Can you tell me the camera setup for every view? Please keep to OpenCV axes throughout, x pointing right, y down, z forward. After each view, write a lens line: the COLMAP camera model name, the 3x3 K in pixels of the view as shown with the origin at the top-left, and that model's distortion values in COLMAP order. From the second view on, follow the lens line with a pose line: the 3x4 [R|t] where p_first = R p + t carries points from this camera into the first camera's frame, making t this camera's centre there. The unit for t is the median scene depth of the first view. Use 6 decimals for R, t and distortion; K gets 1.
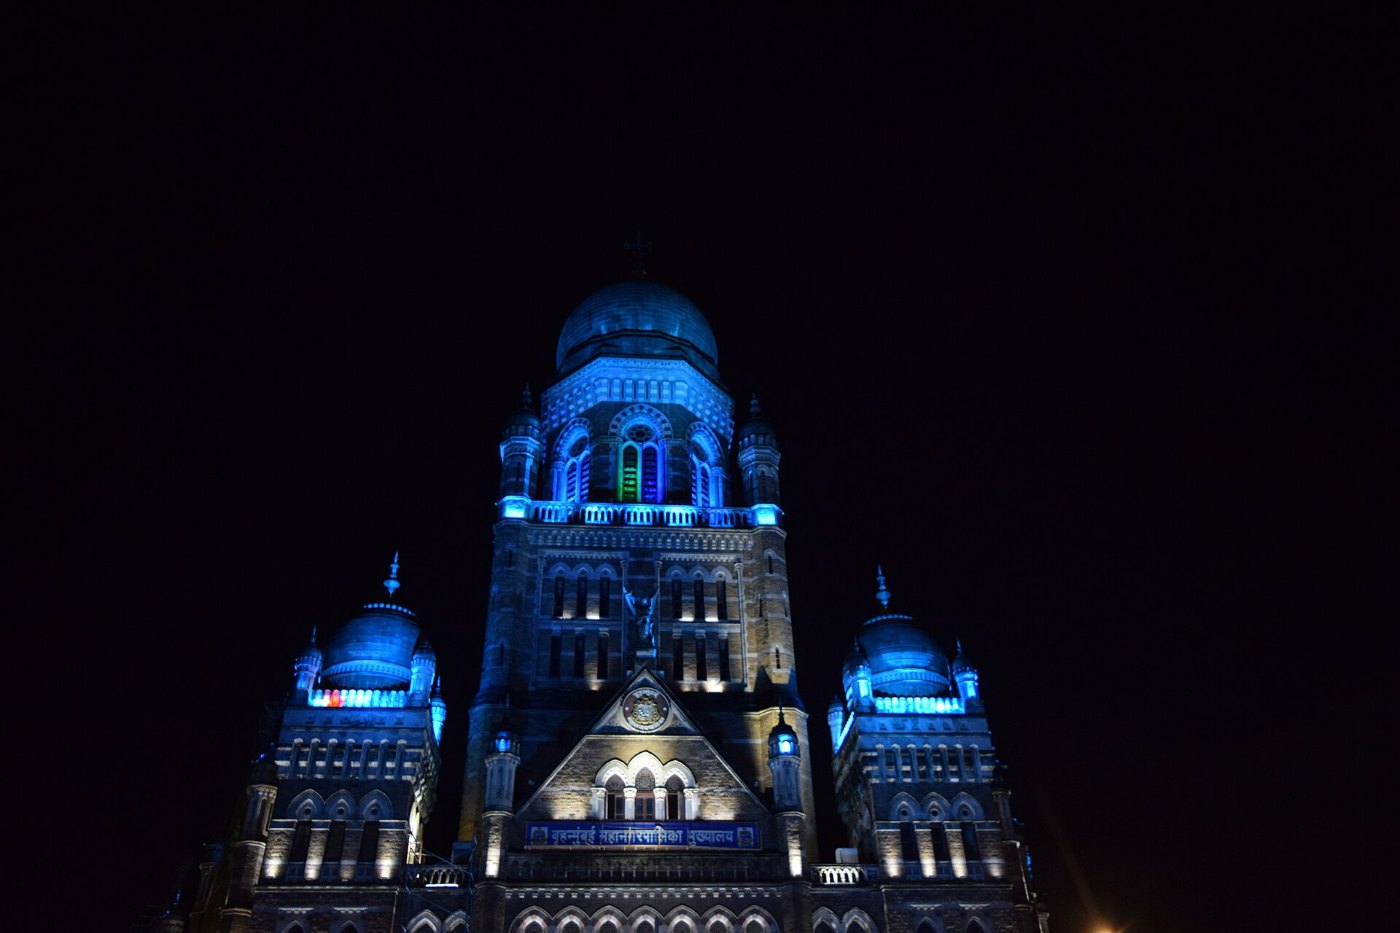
lens RADIAL K [[1060.8, 0, 712.0], [0, 1060.8, 469.2], [0, 0, 1]] dist [-0.010346, -0.001657]
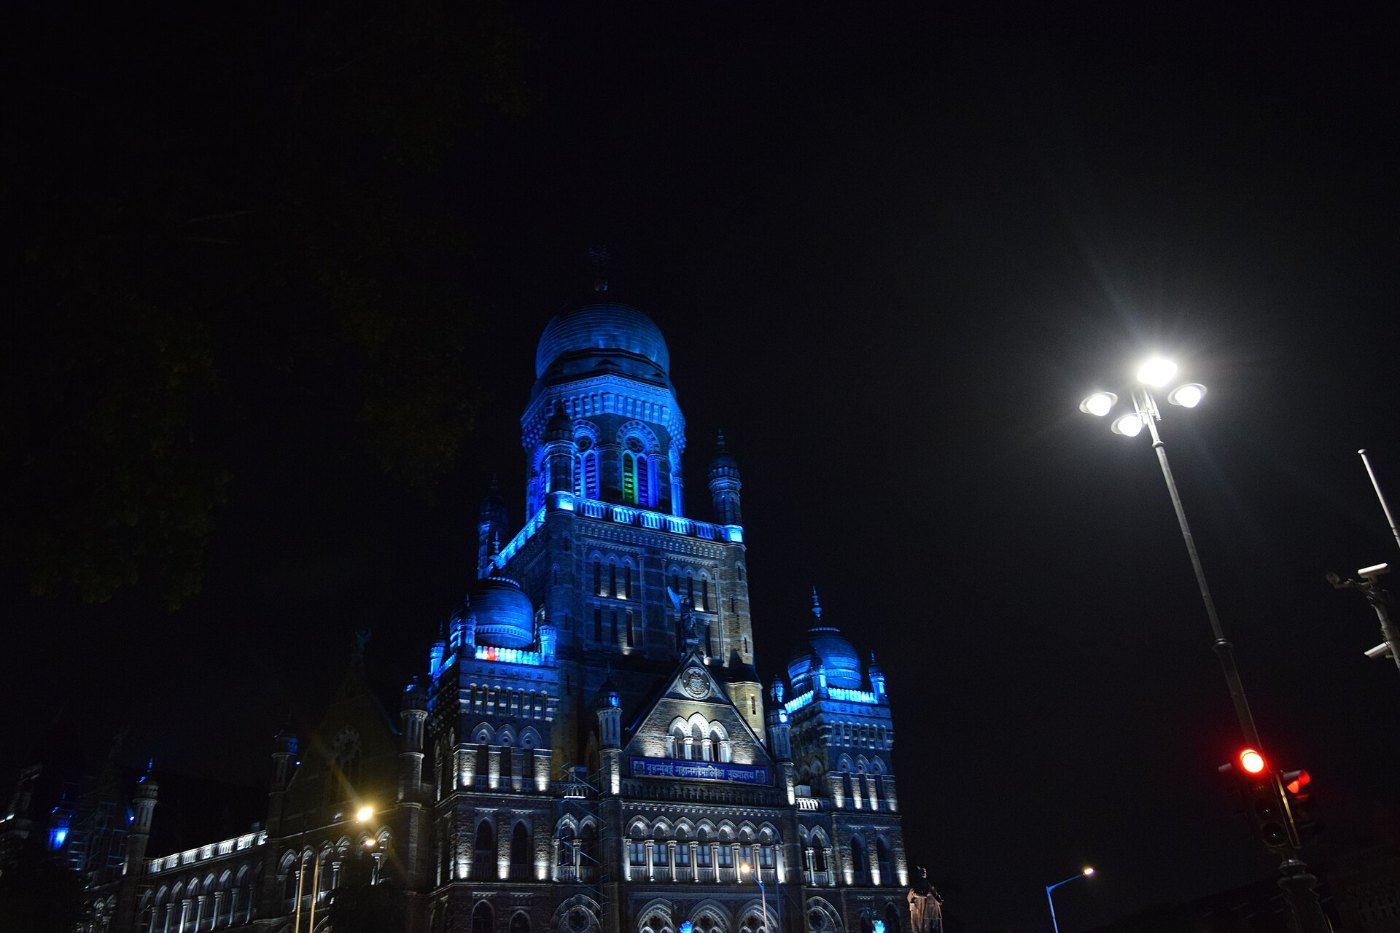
lens RADIAL K [[1060.8, 0, 696.3], [0, 1060.8, 464.3], [0, 0, 1]] dist [-0.010346, -0.001657]
pose [[0.914559, 0.174998, 0.364633, -0.677537], [-0.215750, 0.973652, 0.073855, -0.177768], [-0.342101, -0.146214, 0.928218, -0.305724]]
